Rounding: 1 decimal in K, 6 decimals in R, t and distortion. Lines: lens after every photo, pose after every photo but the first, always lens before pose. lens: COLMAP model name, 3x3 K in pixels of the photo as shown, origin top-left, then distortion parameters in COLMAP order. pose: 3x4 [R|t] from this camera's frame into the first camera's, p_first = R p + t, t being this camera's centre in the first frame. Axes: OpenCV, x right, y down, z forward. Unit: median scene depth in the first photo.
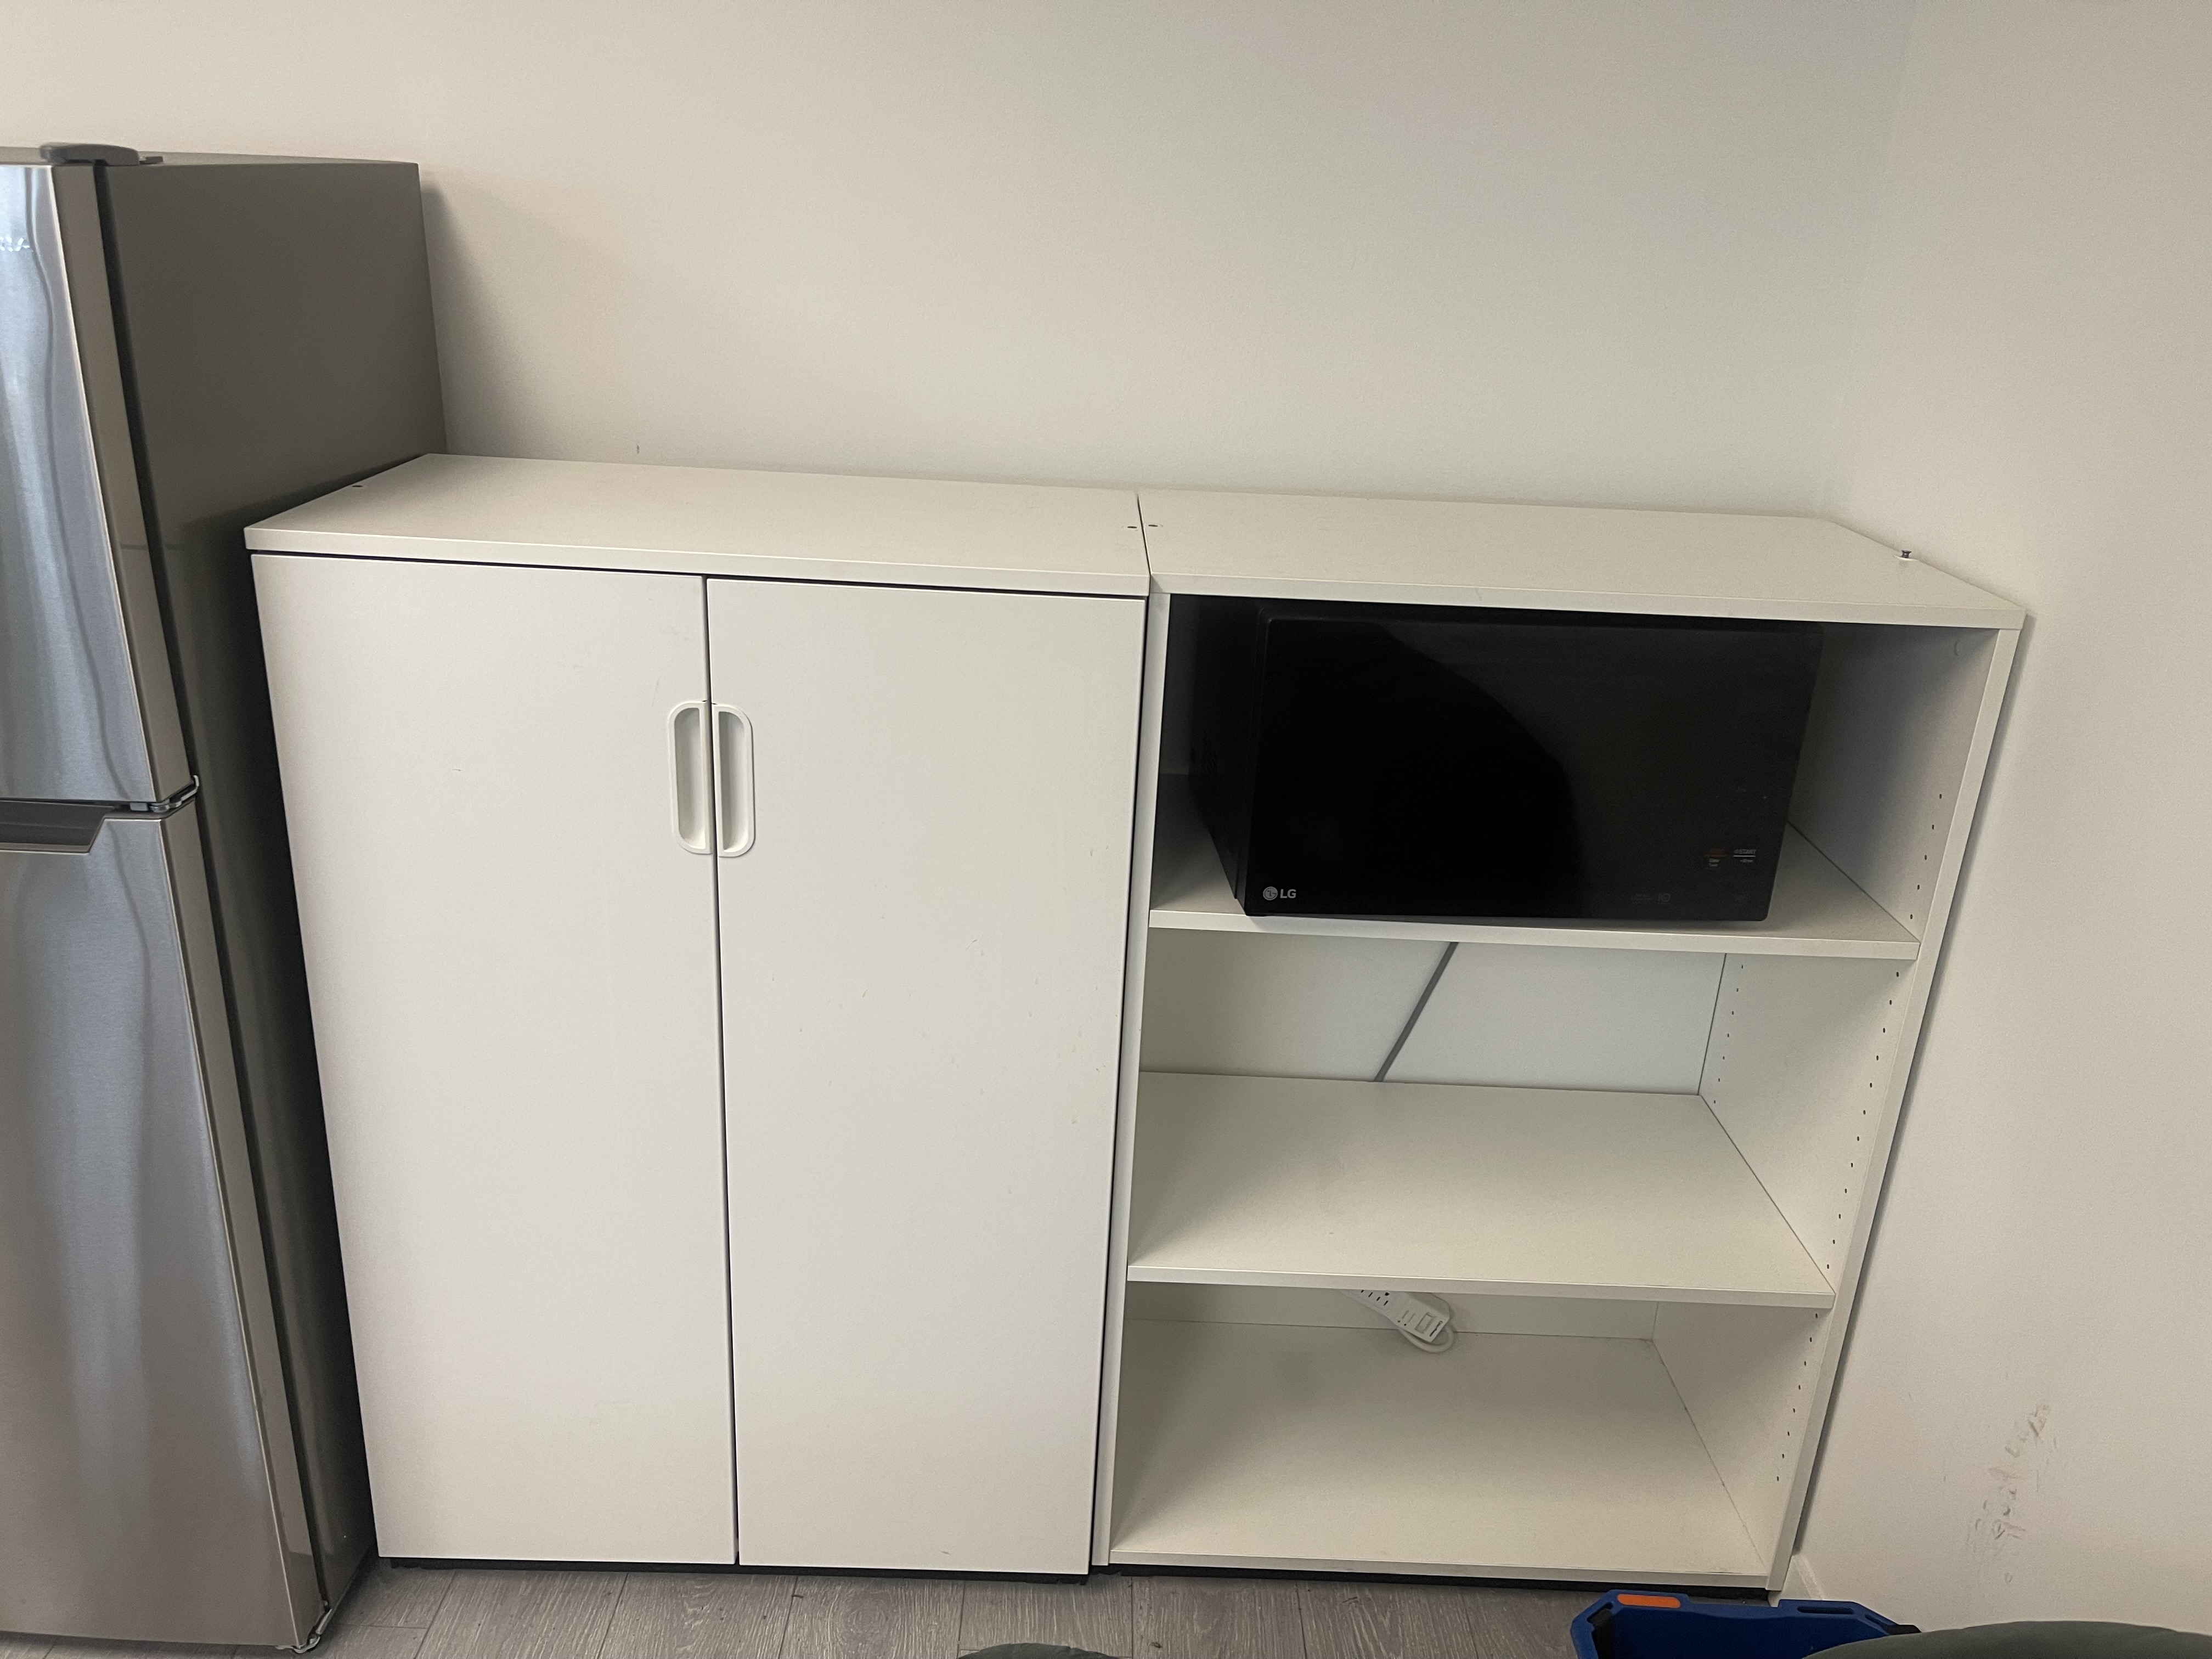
lens RADIAL K [[1651.7, 0, 1106.0], [0, 1651.7, 829.5], [0, 0, 1]] dist [-0.000215, -0.003762]
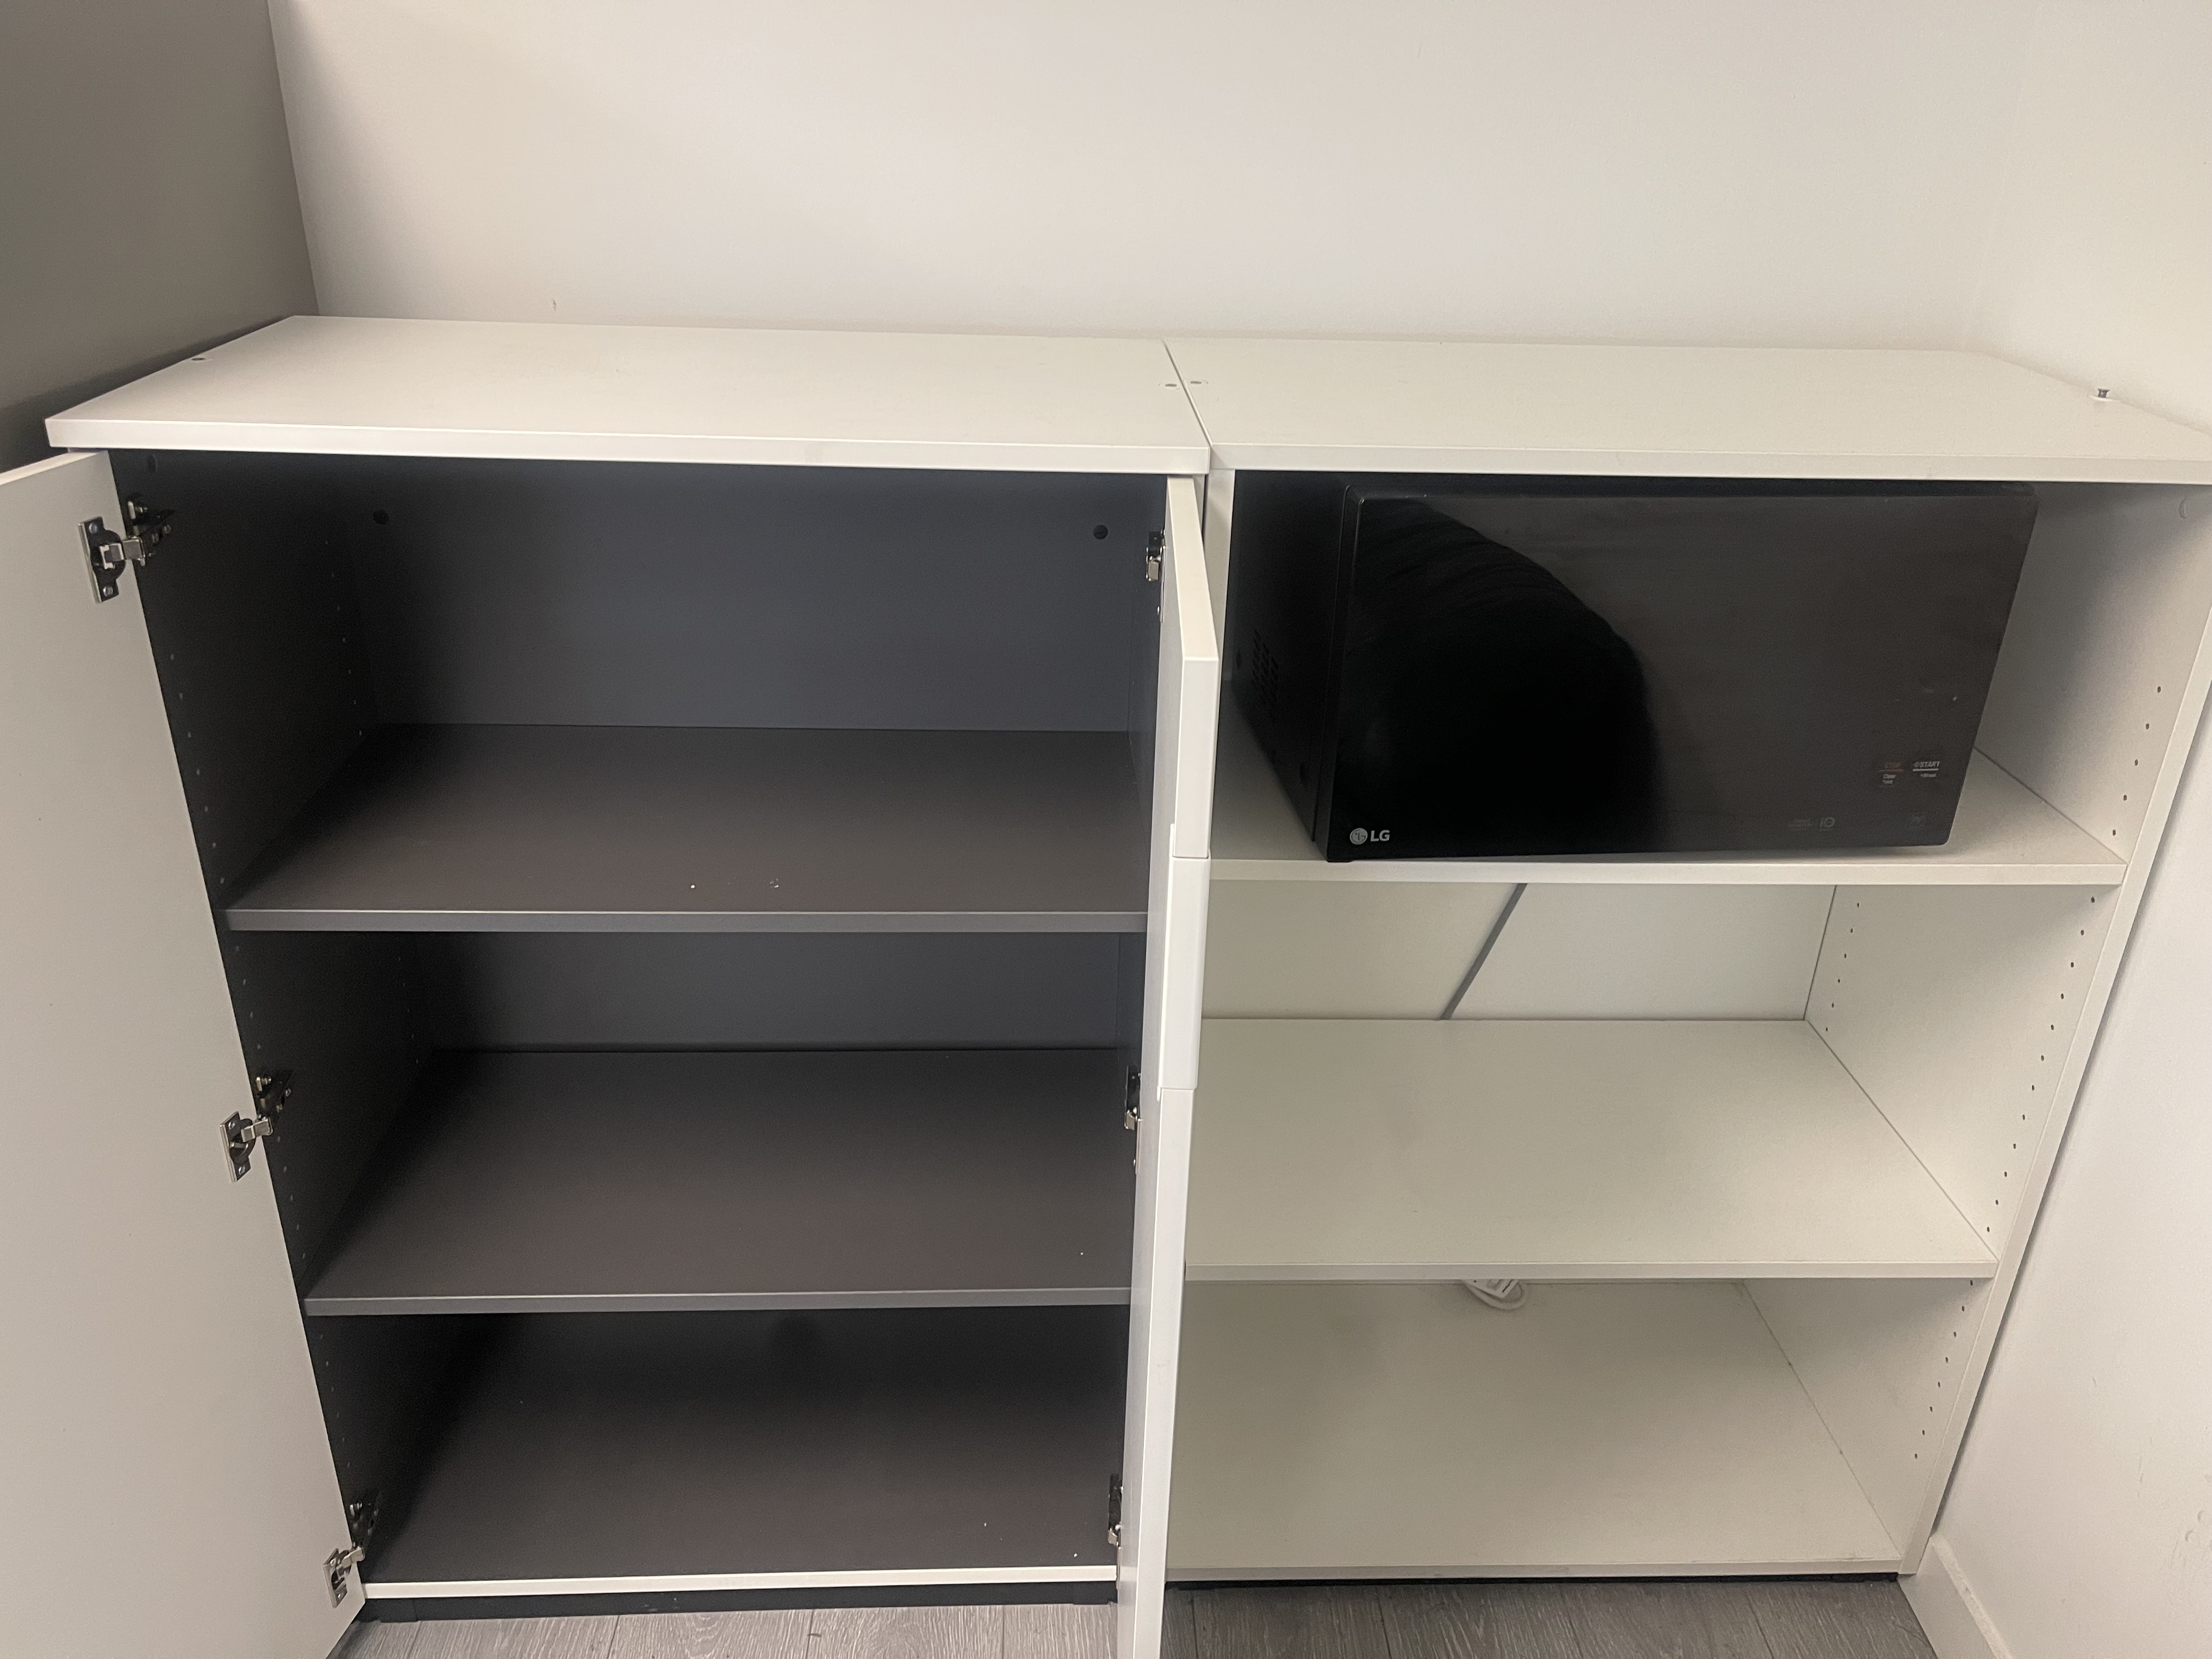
lens RADIAL K [[1651.7, 0, 1106.0], [0, 1651.7, 829.5], [0, 0, 1]] dist [-0.000215, -0.003762]
pose [[0.999084, -0.034515, 0.025285, -0.042228], [0.032206, 0.995720, 0.086633, -0.035975], [-0.028167, -0.085739, 0.995919, 0.169872]]
